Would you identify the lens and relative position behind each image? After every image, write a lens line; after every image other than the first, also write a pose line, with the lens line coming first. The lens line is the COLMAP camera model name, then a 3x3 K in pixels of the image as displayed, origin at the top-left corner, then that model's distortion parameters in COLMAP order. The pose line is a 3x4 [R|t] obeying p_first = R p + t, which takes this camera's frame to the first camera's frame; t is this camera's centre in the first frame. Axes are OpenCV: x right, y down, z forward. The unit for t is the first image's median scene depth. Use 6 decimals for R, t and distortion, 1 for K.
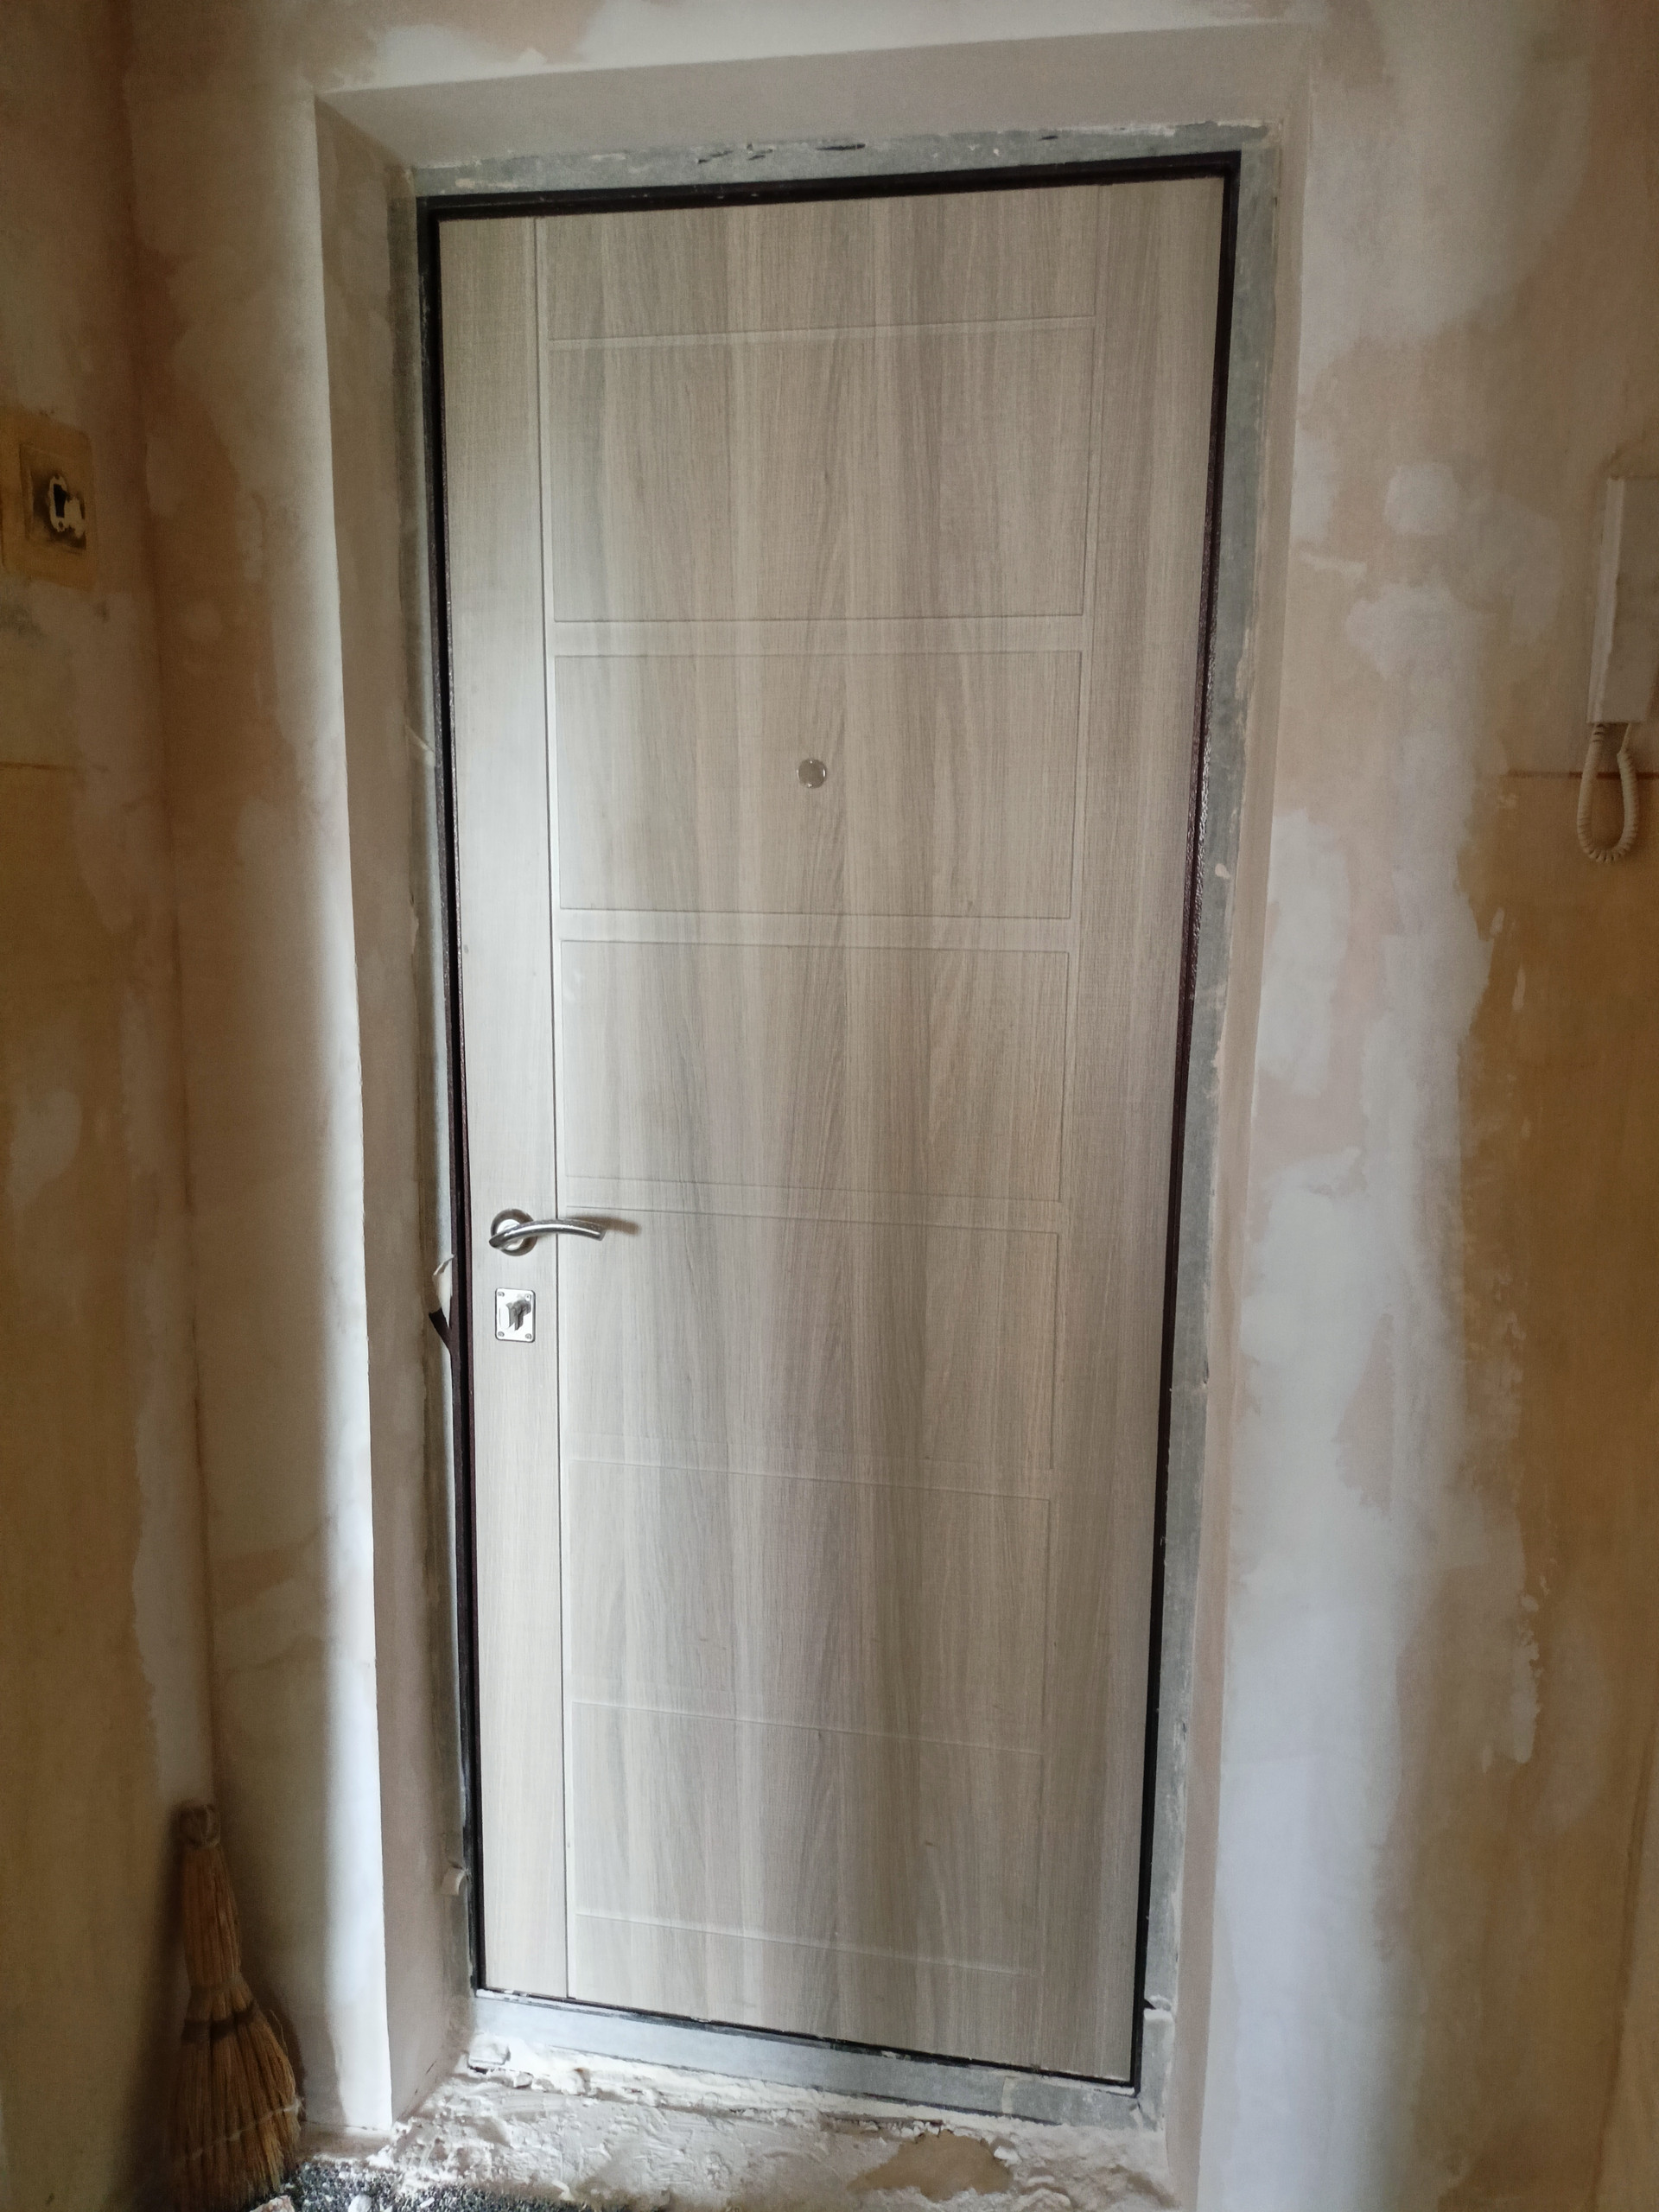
lens RADIAL K [[1662.1, 0, 828.6], [0, 1662.1, 1103.9], [0, 0, 1]] dist [0.077469, -0.126172]
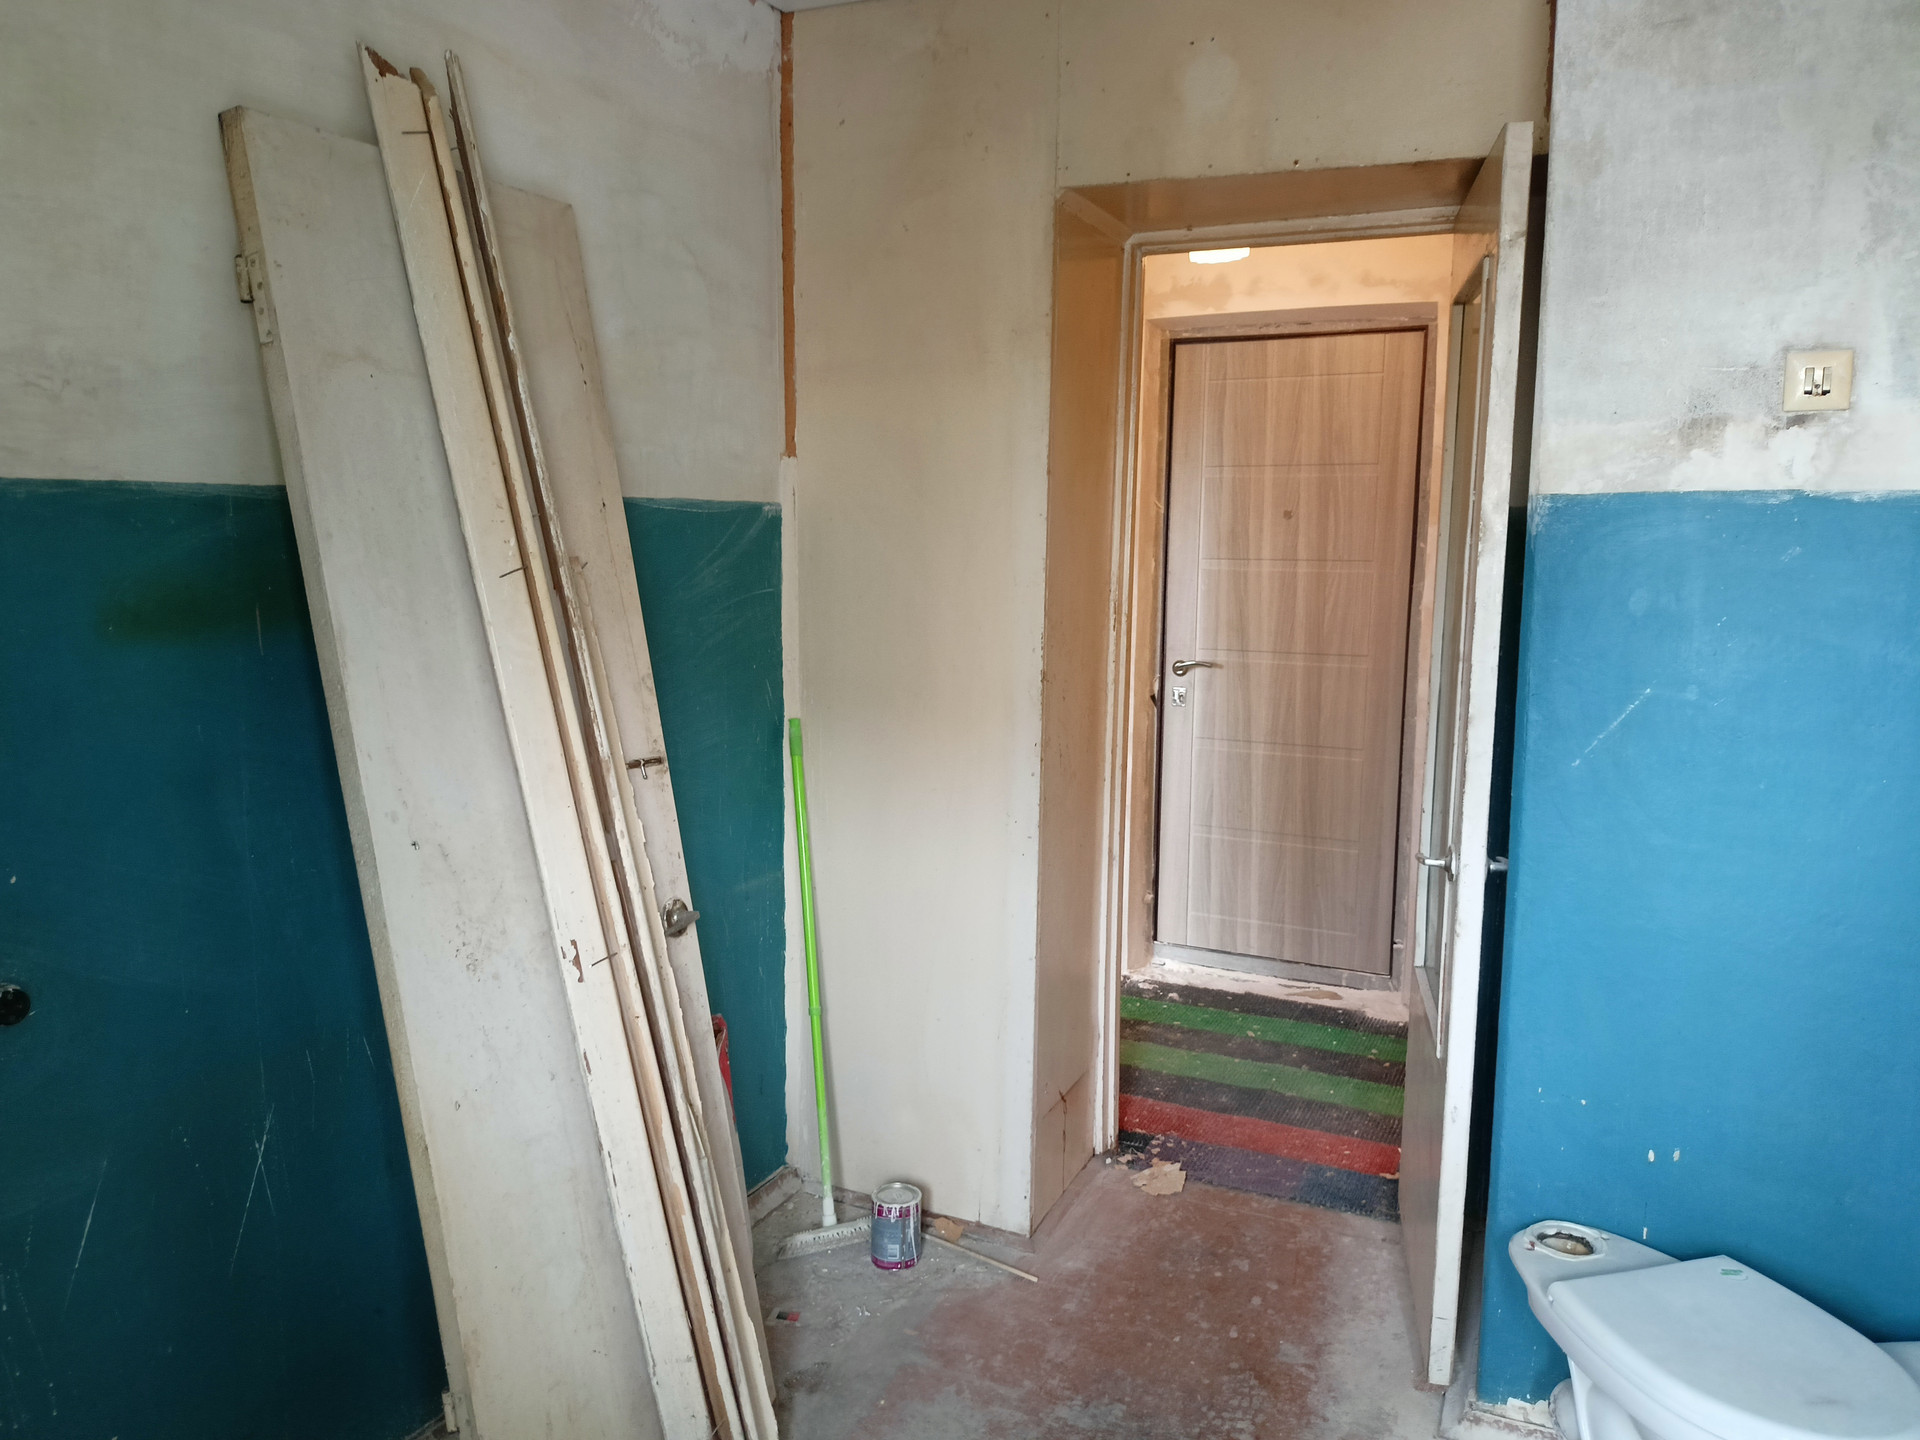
lens RADIAL K [[1422.9, 0, 968.3], [0, 1422.9, 725.1], [0, 0, 1]] dist [0.076599, -0.094169]
pose [[0.966691, 0.033587, -0.253734, 0.095824], [-0.044893, 0.998234, -0.038900, 0.299704], [0.251979, 0.048995, 0.966492, -1.577888]]
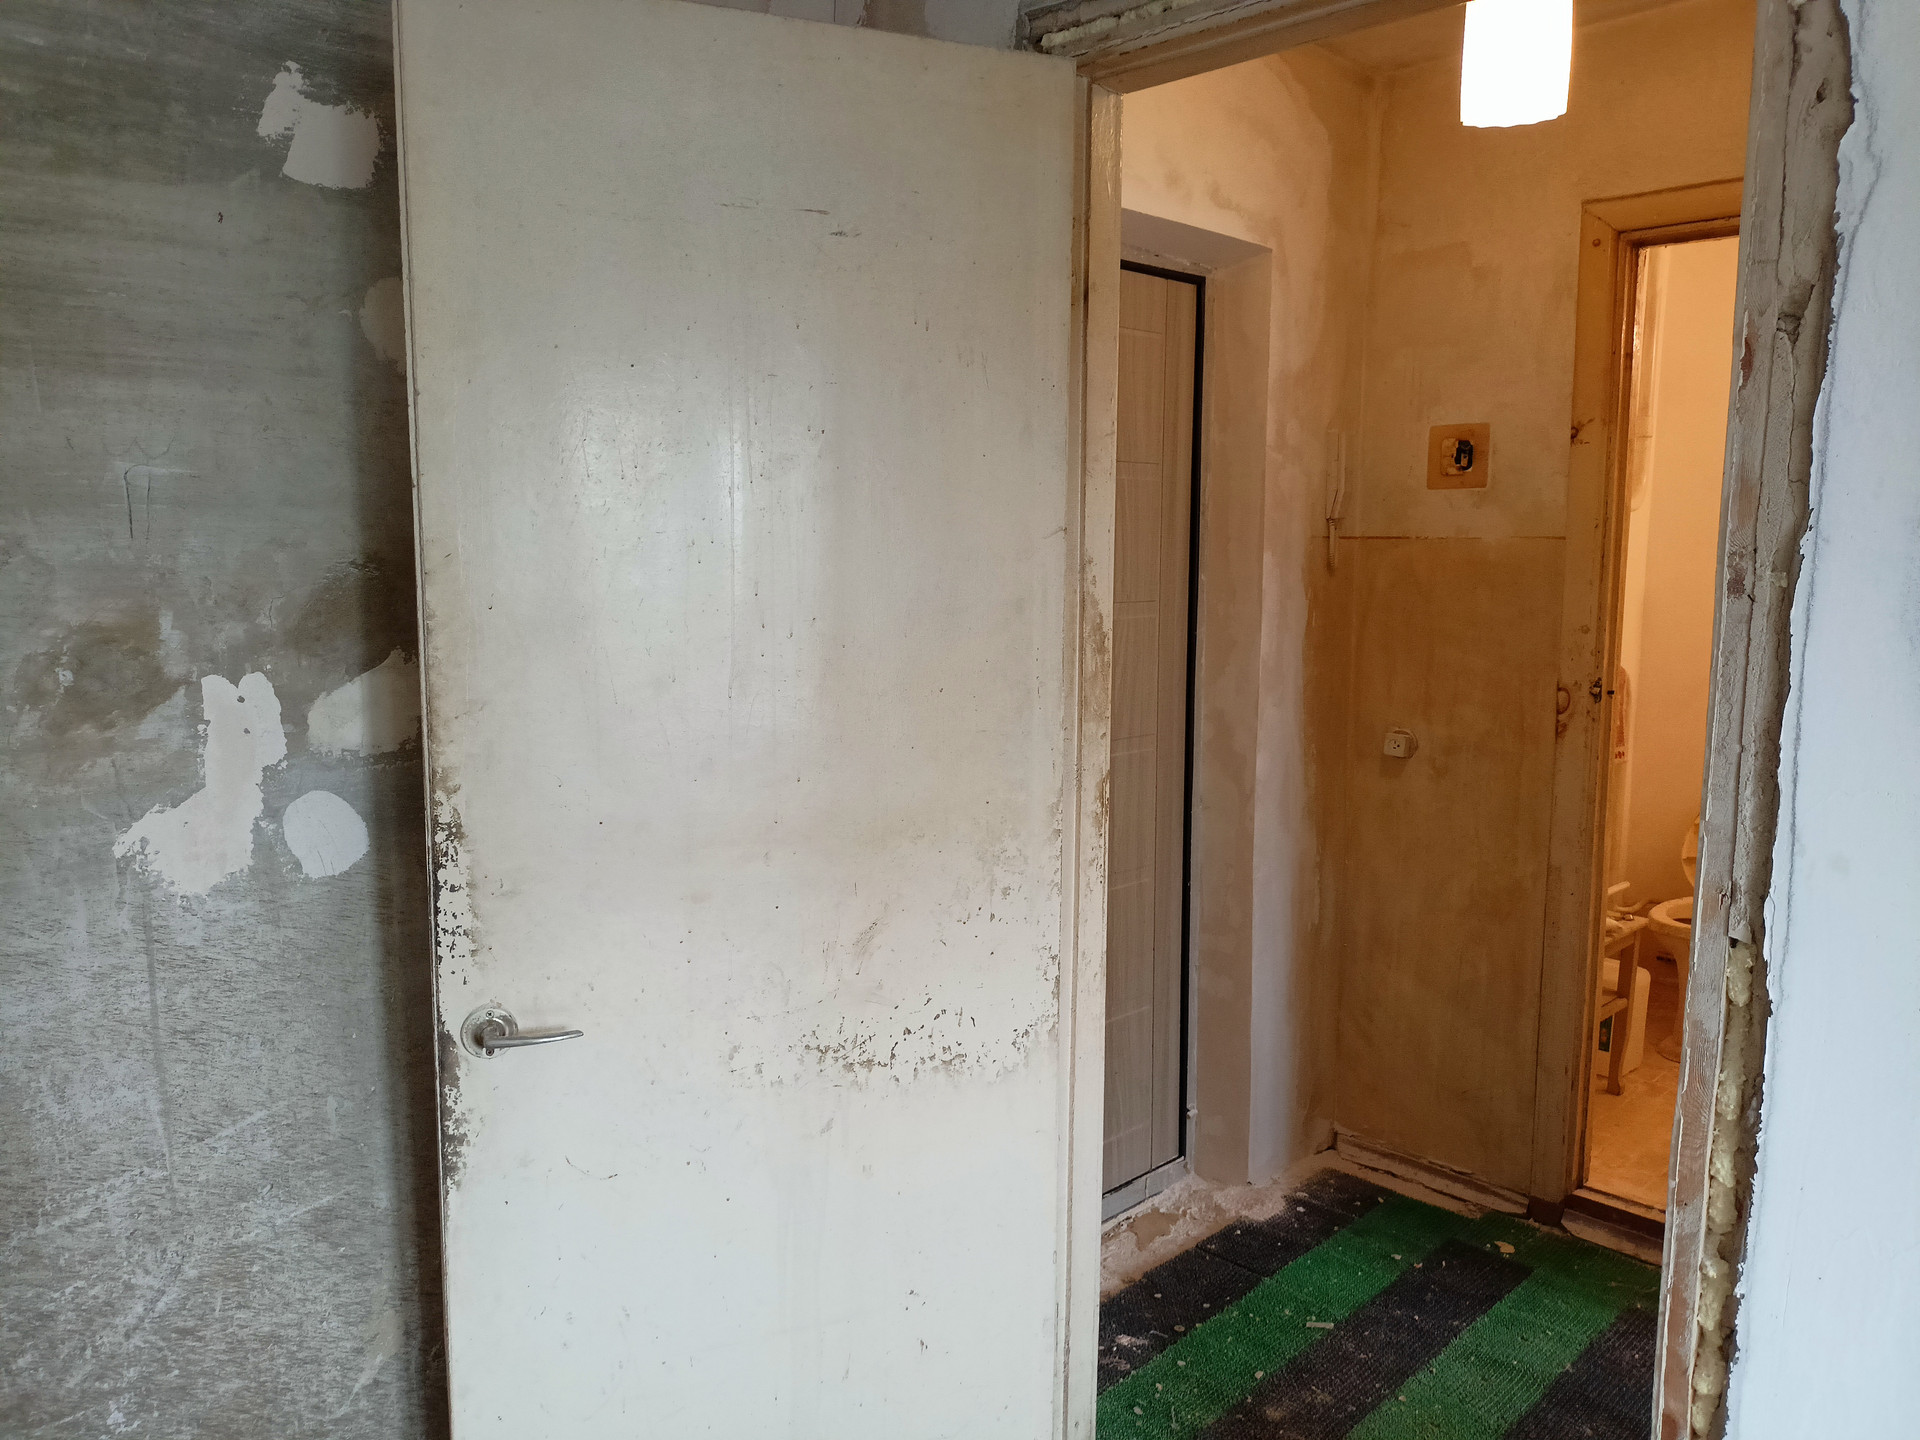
lens RADIAL K [[1409.8, 0, 965.5], [0, 1409.8, 726.4], [0, 0, 1]] dist [0.044171, -0.054567]
pose [[0.558006, -0.115616, 0.821743, -1.401782], [0.147512, 0.988296, 0.038881, -0.054131], [-0.816621, 0.099522, 0.568530, 0.168891]]
